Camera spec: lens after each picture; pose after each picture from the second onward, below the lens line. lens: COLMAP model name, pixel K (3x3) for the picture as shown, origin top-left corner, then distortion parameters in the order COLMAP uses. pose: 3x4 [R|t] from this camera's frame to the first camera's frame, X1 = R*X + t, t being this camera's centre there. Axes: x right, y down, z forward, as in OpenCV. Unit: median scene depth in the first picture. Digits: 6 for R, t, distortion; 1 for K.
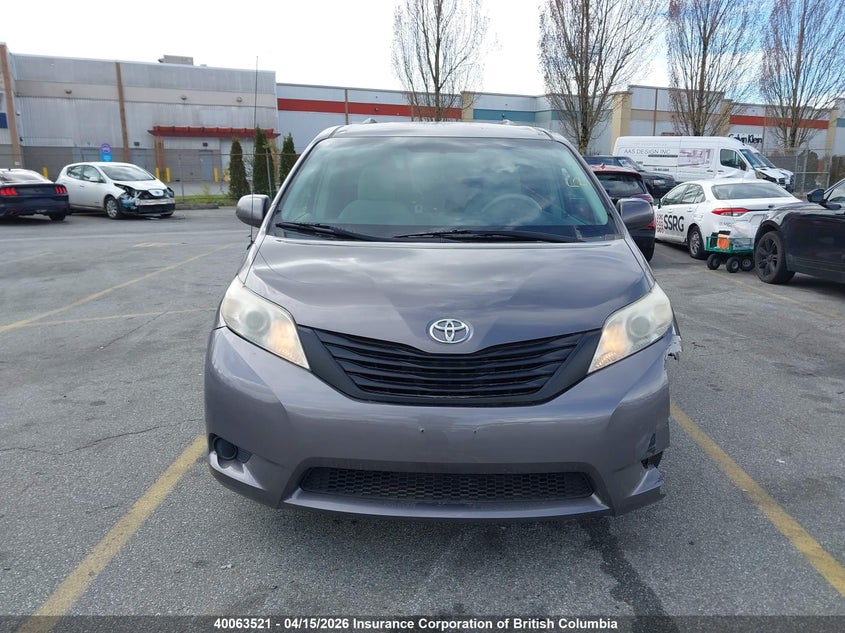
lens RADIAL K [[664.9, 0, 420.4], [0, 664.9, 315.5], [0, 0, 1]] dist [0.008440, -0.002952]
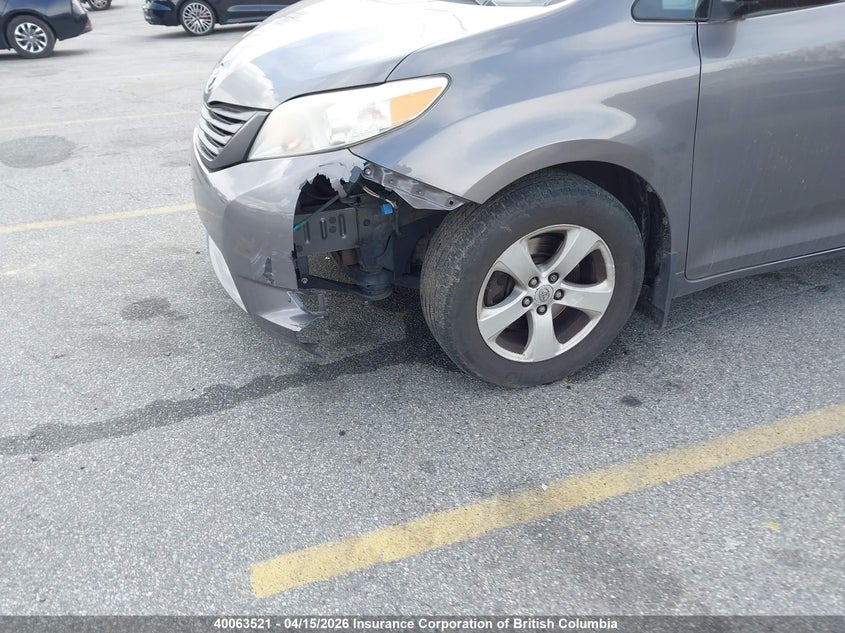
lens RADIAL K [[664.9, 0, 420.4], [0, 664.9, 315.5], [0, 0, 1]] dist [0.008440, -0.002952]
pose [[0.360256, 0.458099, -0.812626, 0.787146], [-0.181416, 0.888891, 0.420667, -0.092547], [0.915043, -0.004125, 0.403335, 0.609443]]
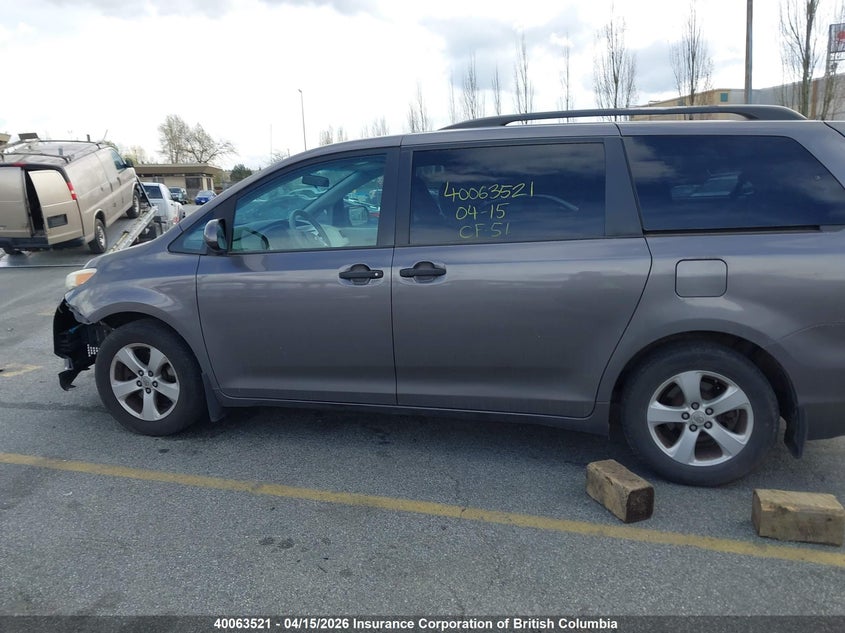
lens RADIAL K [[664.9, 0, 420.4], [0, 664.9, 315.5], [0, 0, 1]] dist [0.008440, -0.002952]
pose [[-0.239749, 0.202147, -0.949556, 1.301228], [-0.183464, 0.951025, 0.248782, -0.366927], [0.953342, 0.233854, -0.190921, 1.632947]]
